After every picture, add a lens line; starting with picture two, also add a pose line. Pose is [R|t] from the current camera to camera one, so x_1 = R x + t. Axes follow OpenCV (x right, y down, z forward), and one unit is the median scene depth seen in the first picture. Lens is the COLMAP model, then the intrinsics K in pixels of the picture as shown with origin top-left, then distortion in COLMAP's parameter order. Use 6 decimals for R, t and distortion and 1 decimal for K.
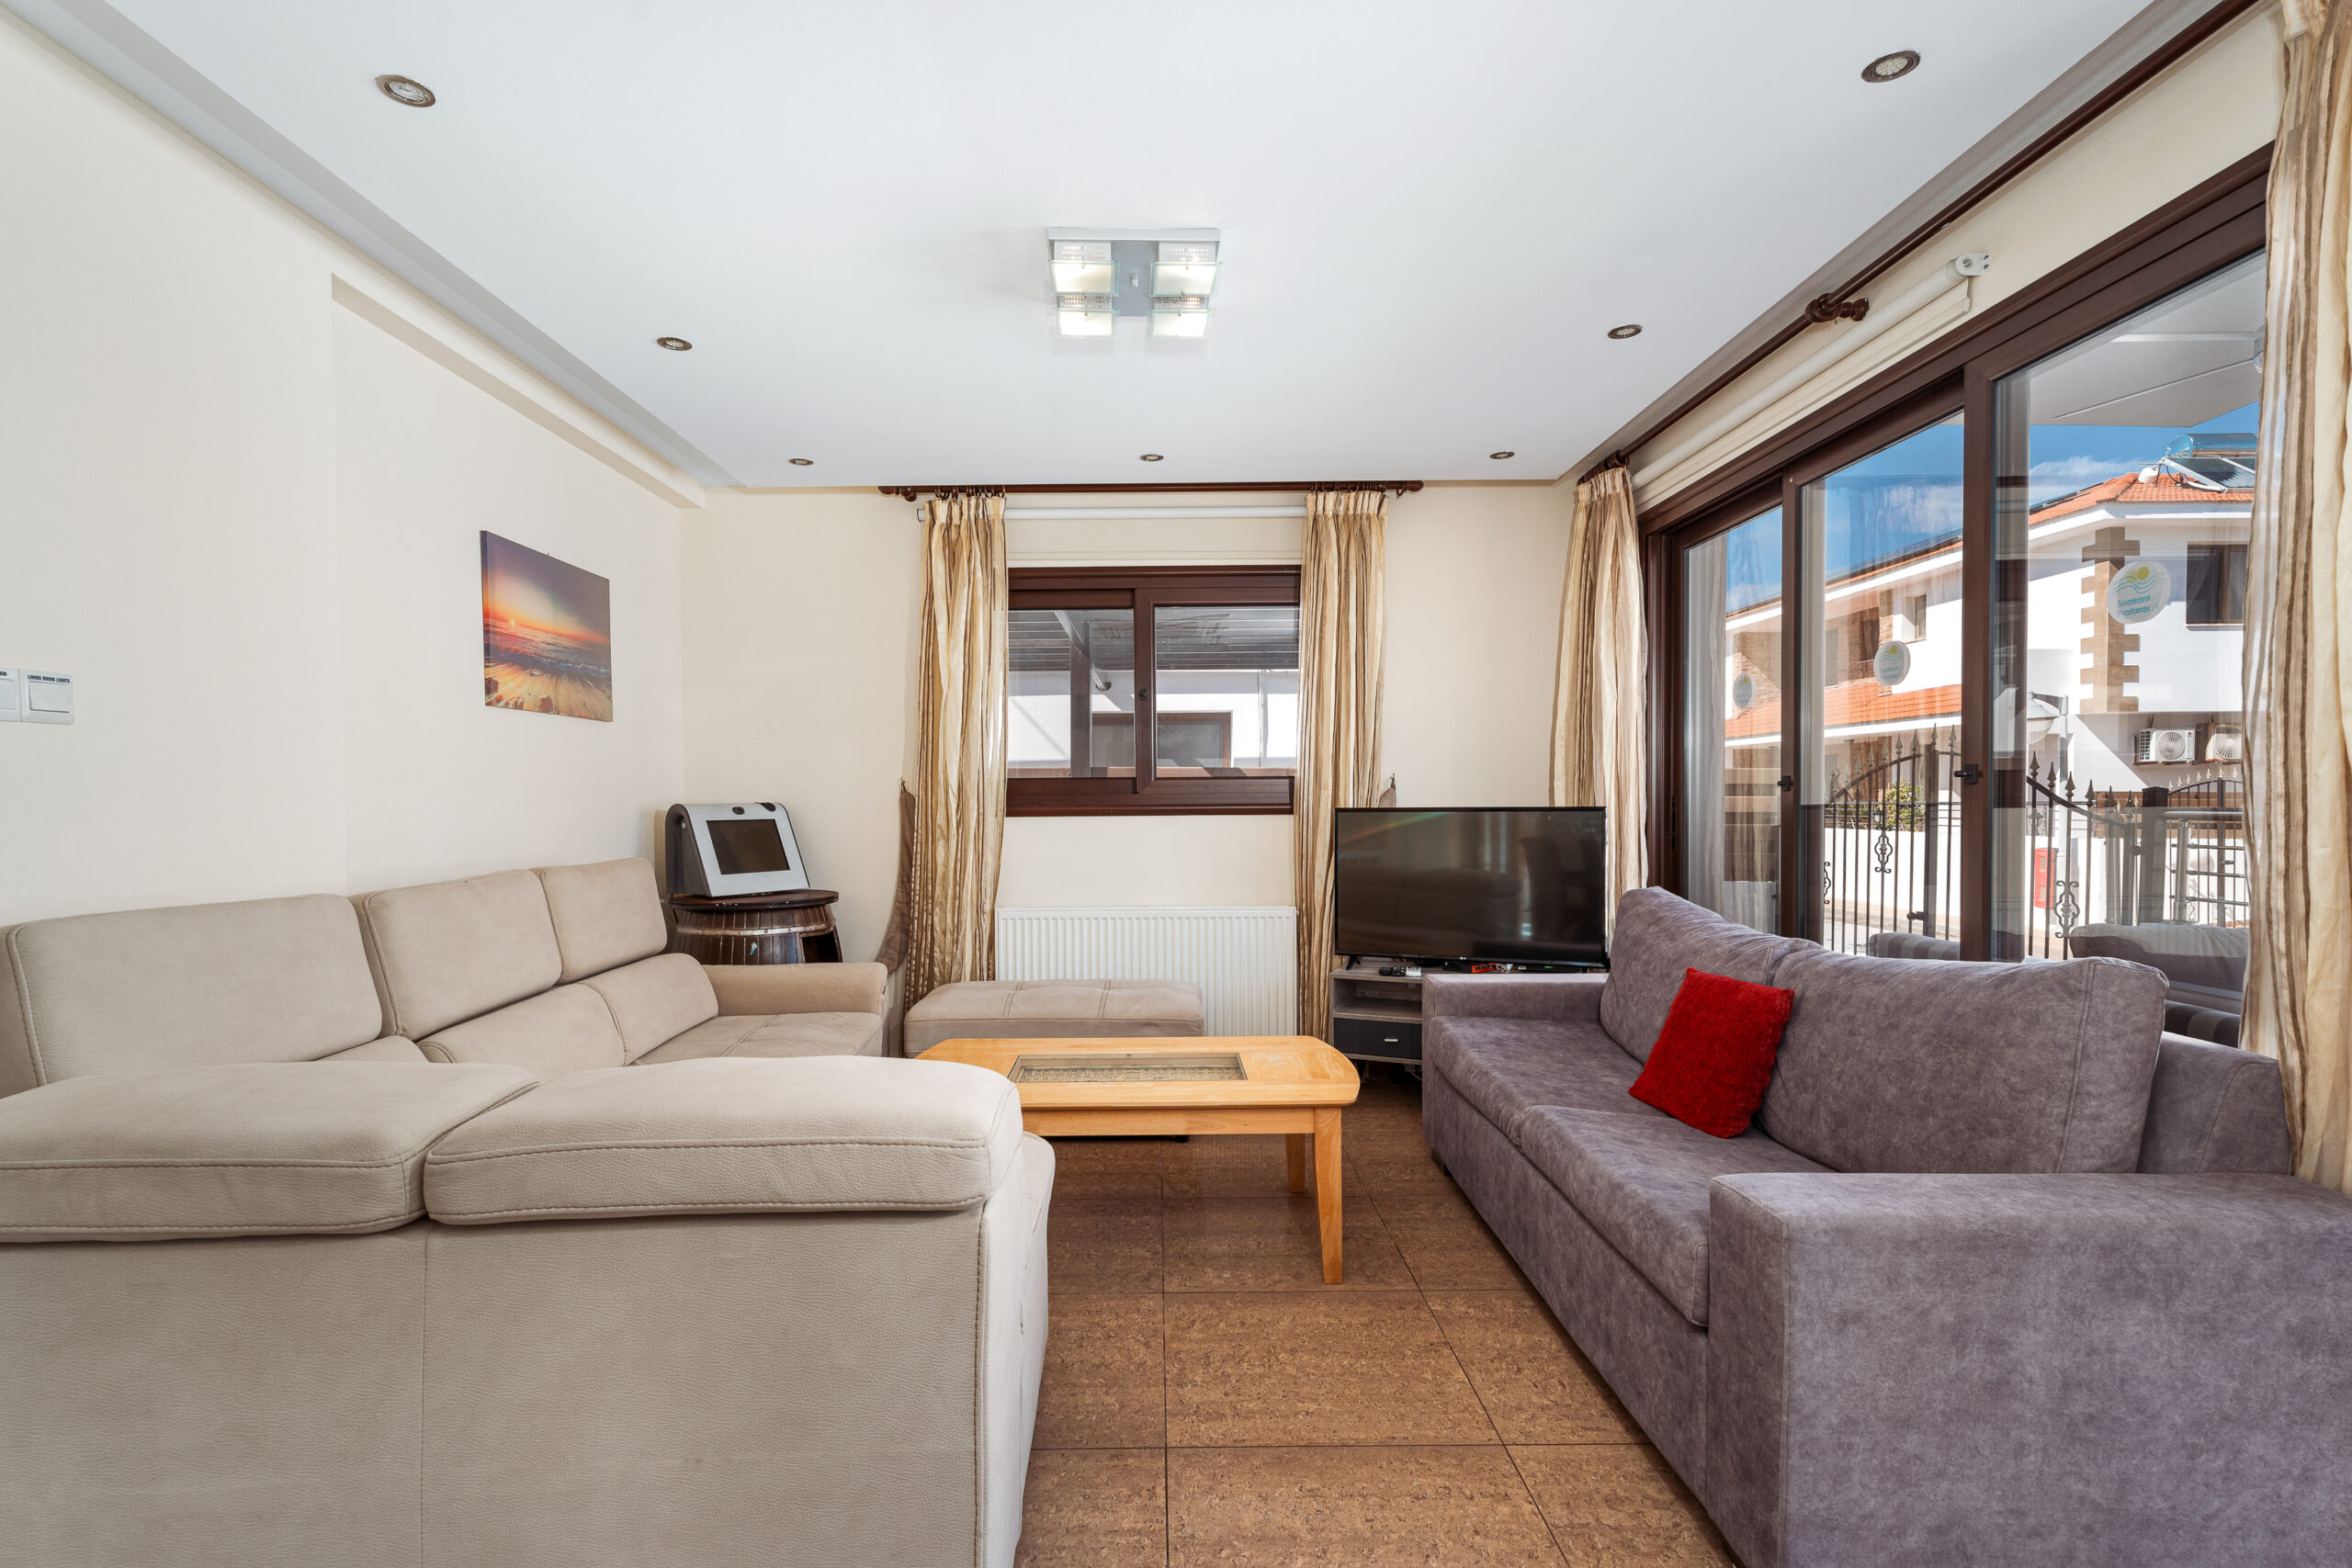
lens RADIAL K [[1064.8, 0, 1160.4], [0, 1064.8, 827.7], [0, 0, 1]] dist [0.001955, -0.001054]
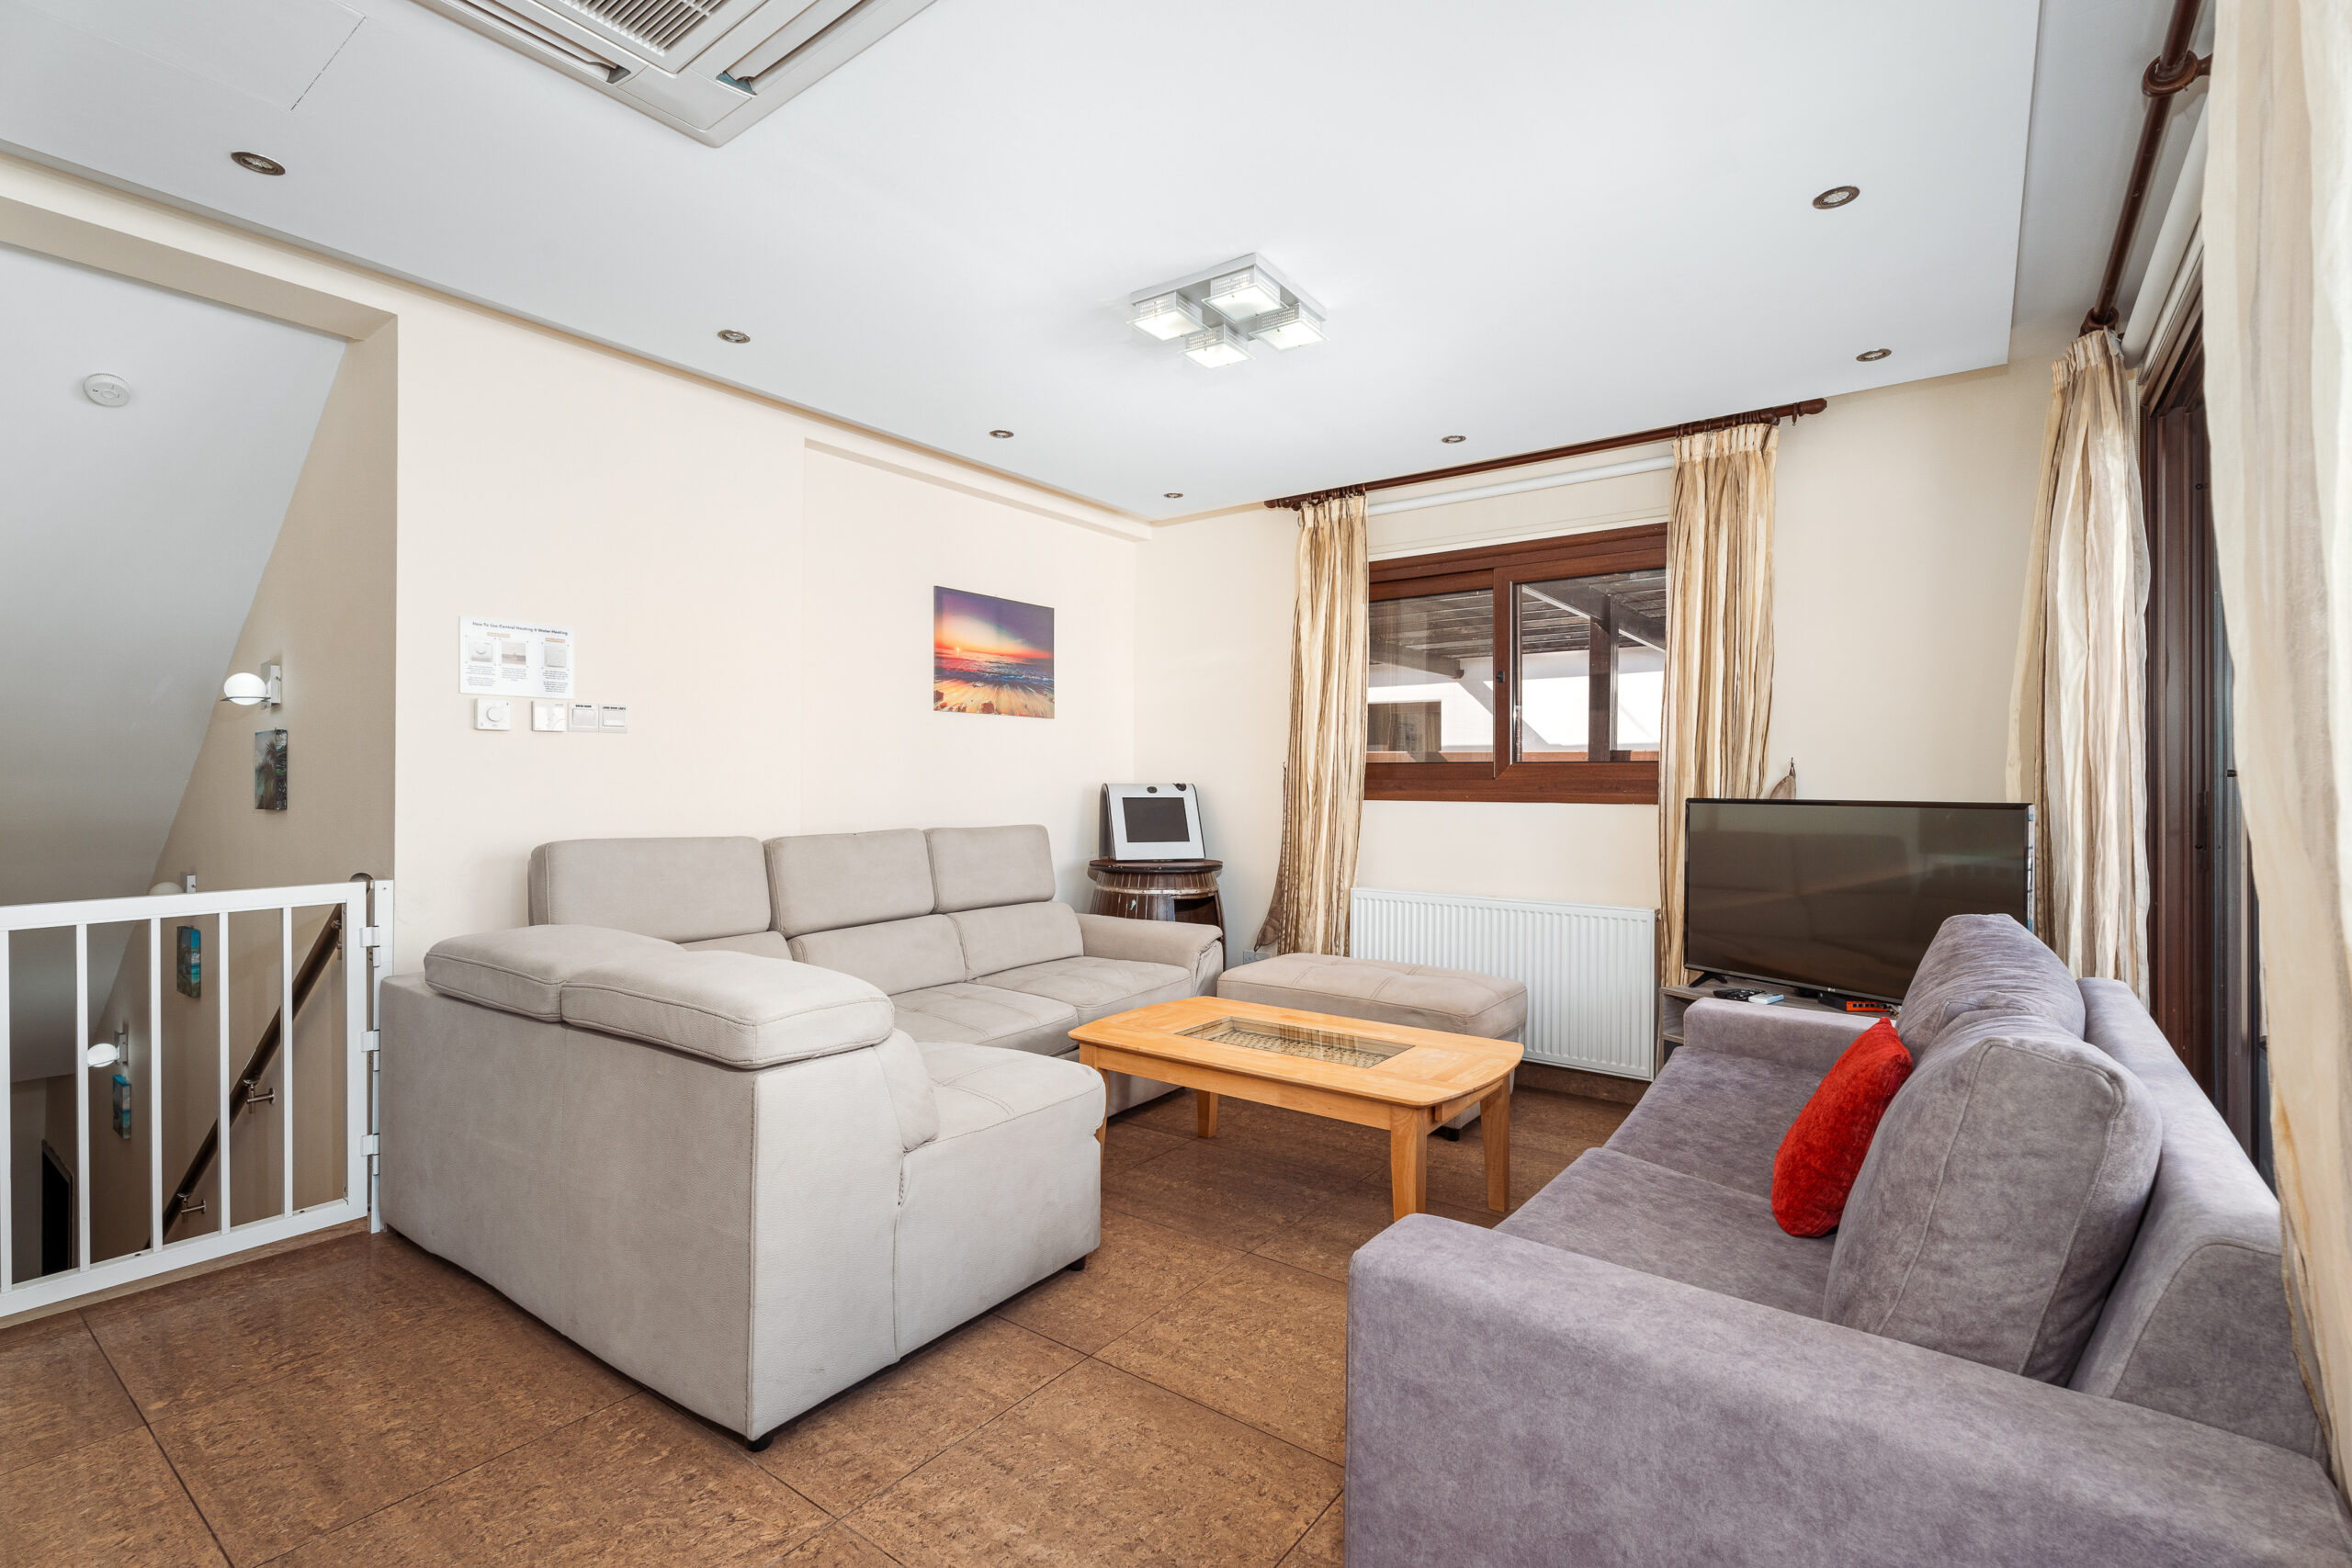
lens RADIAL K [[1064.8, 0, 1174.5], [0, 1064.8, 780.1], [0, 0, 1]] dist [0.001955, -0.001054]
pose [[0.799478, 0.010985, -0.600595, 0.408143], [-0.028453, 0.999403, -0.019596, -0.005101], [0.600022, 0.032755, 0.799313, 0.071203]]
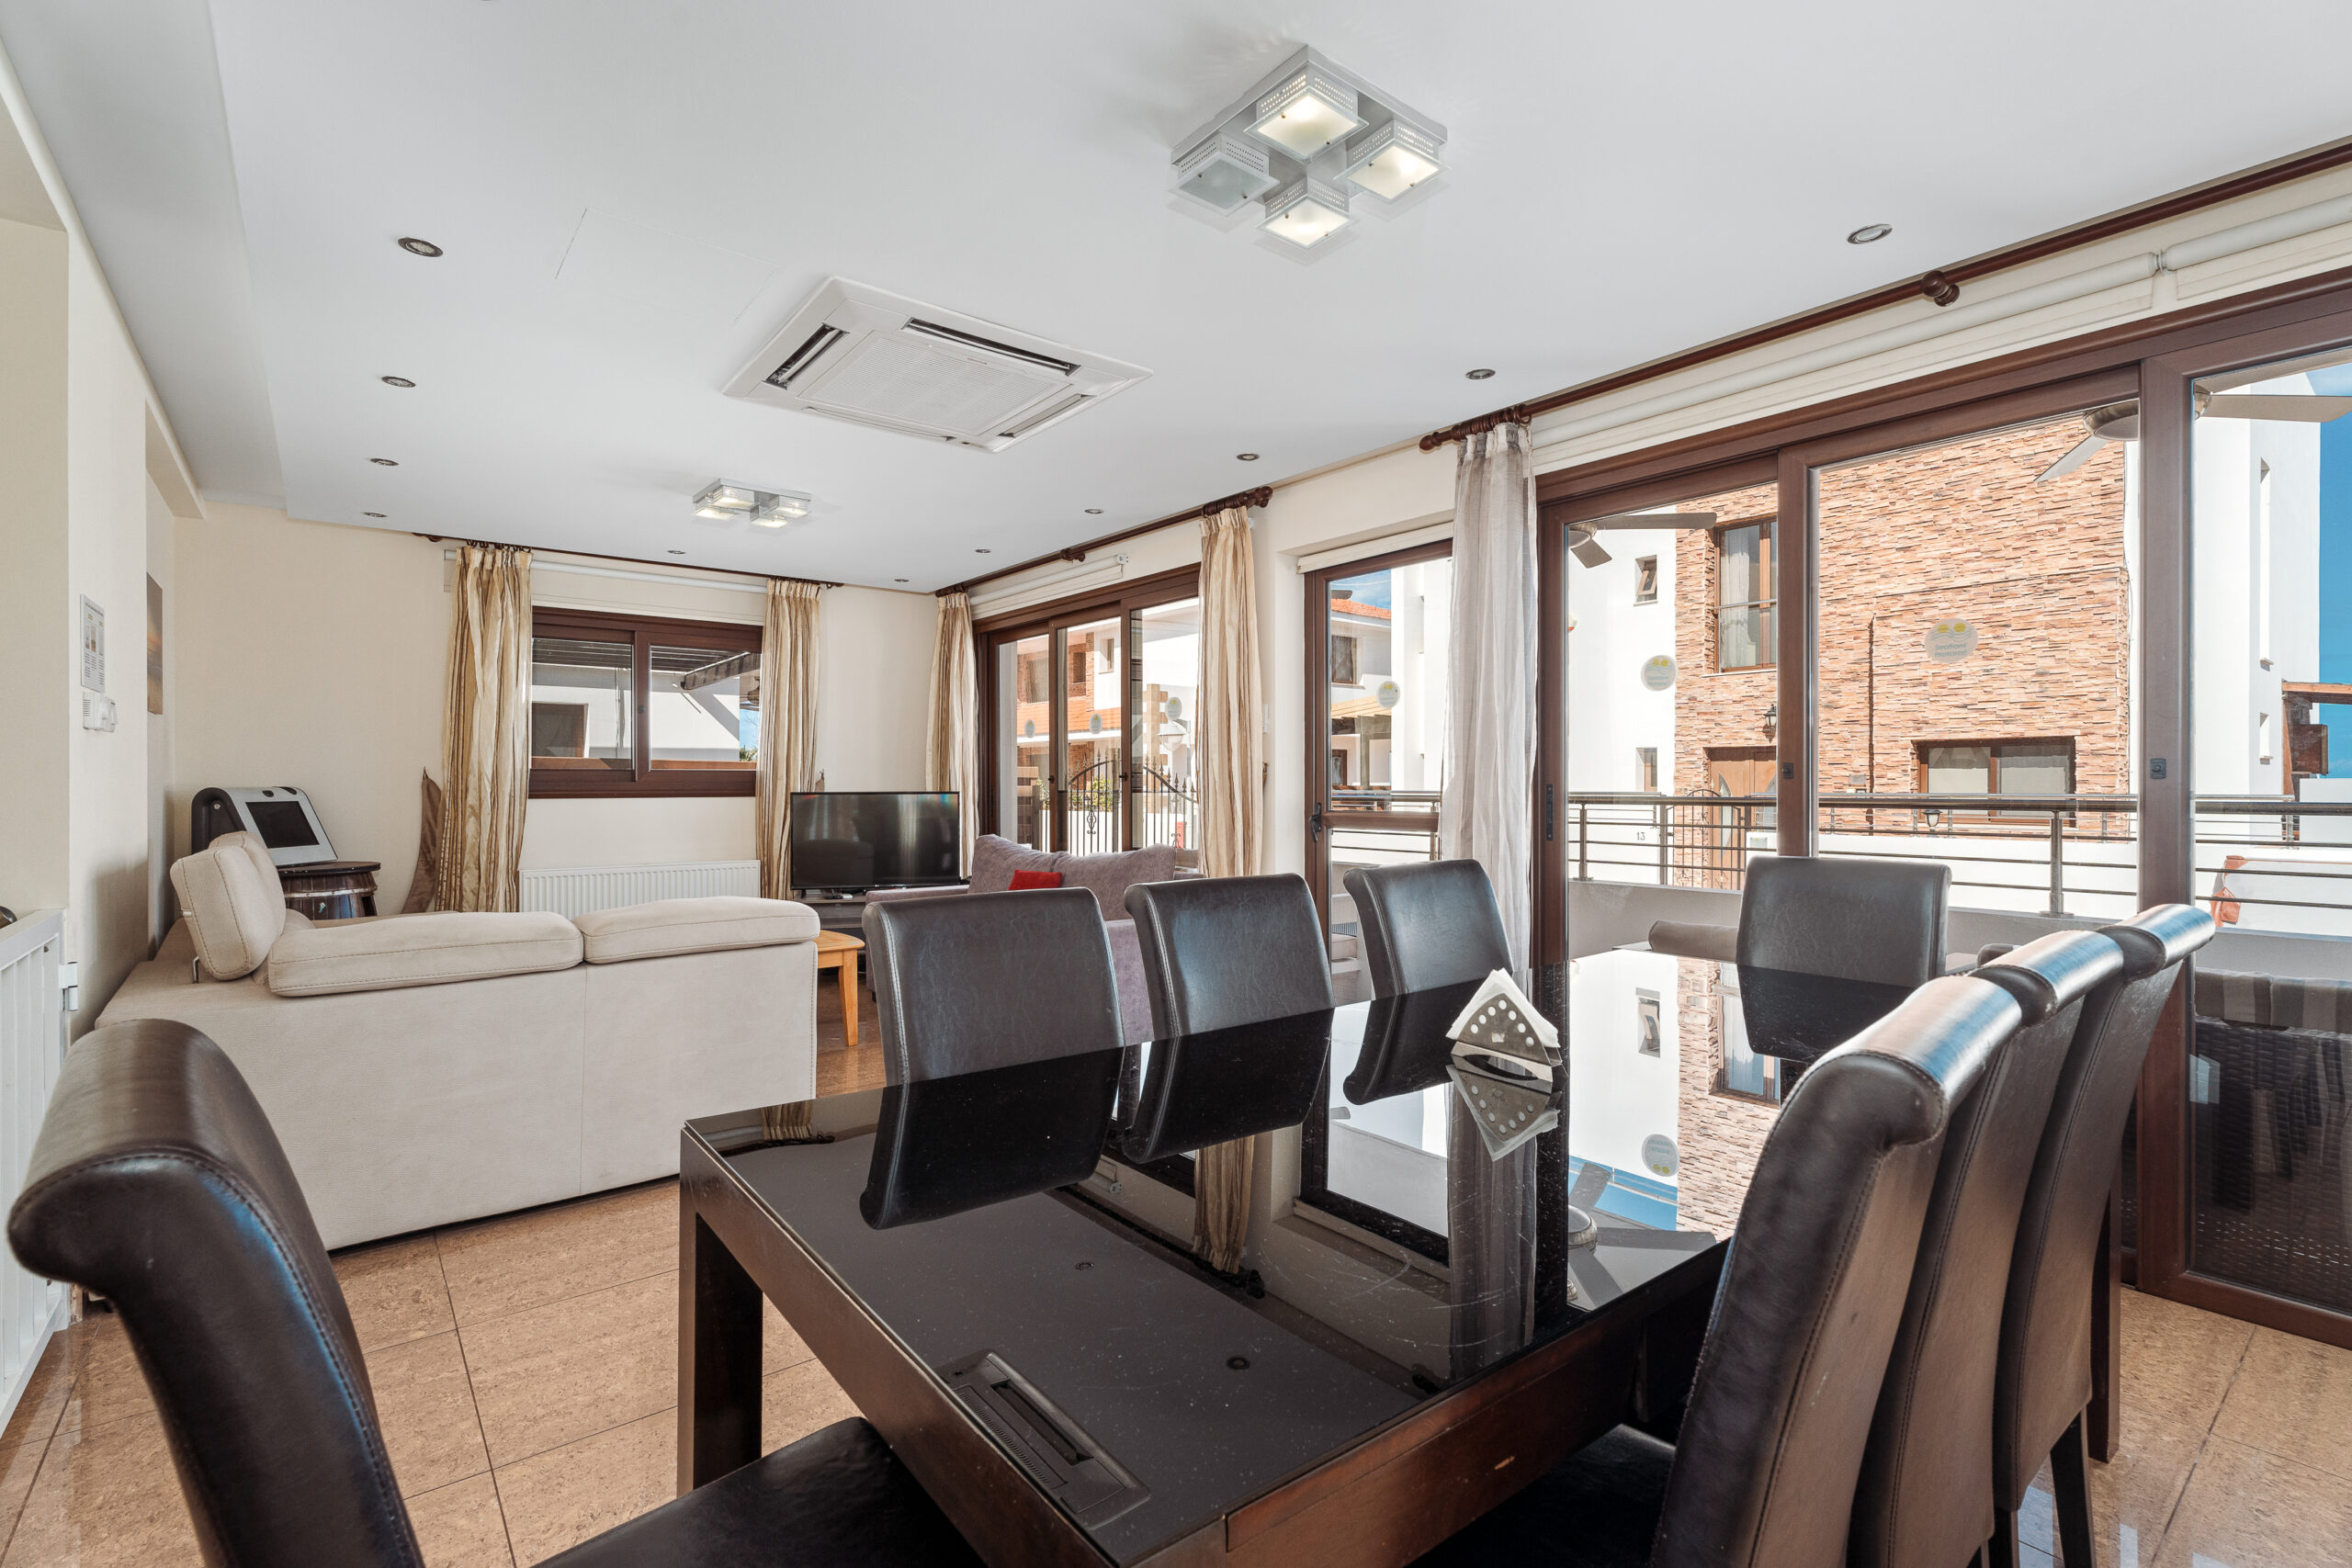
lens RADIAL K [[1064.8, 0, 1154.5], [0, 1064.8, 781.2], [0, 0, 1]] dist [0.001955, -0.001054]
pose [[0.791224, 0.007699, 0.611478, -0.409331], [0.012823, 0.999492, -0.029178, 0.019346], [-0.611392, 0.030928, 0.790724, -0.589036]]
